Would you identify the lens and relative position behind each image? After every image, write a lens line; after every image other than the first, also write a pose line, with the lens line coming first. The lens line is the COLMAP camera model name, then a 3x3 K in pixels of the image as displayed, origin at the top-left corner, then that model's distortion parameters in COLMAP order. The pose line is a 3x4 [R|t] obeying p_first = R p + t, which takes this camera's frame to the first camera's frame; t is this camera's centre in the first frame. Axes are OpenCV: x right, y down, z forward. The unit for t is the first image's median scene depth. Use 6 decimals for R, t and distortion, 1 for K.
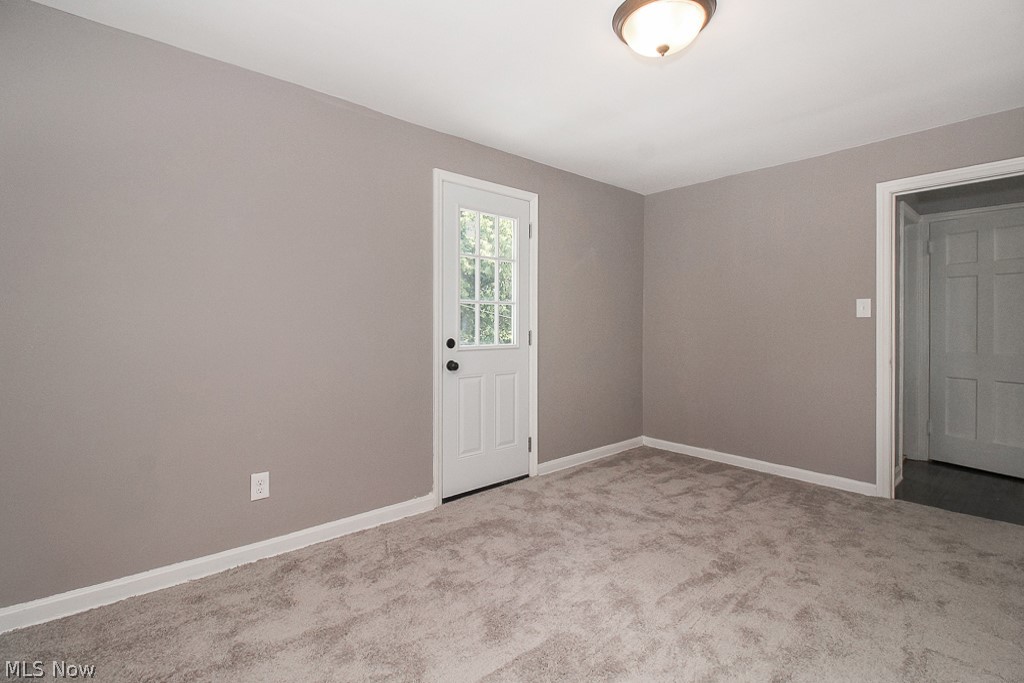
lens RADIAL K [[474.5, 0, 526.5], [0, 474.5, 325.6], [0, 0, 1]] dist [0.013357, -0.004530]
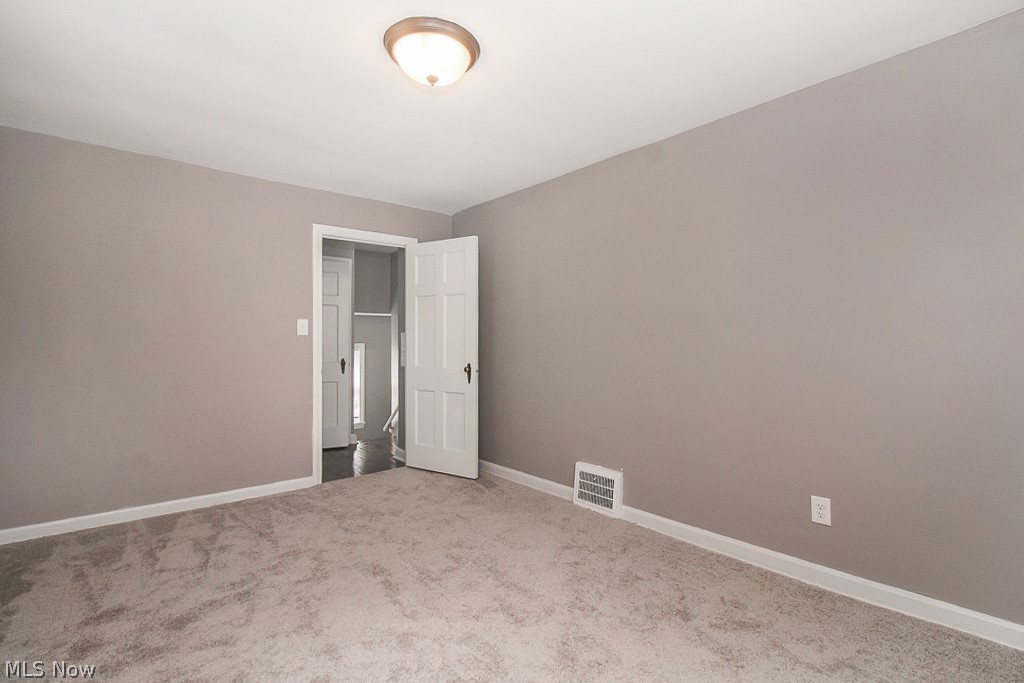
lens RADIAL K [[474.5, 0, 507.6], [0, 474.5, 340.6], [0, 0, 1]] dist [0.013357, -0.004530]
pose [[0.050603, 0.002637, 0.998715, -0.452744], [0.005449, 0.999981, -0.002916, 0.002033], [-0.998704, 0.005590, 0.050588, 0.481866]]
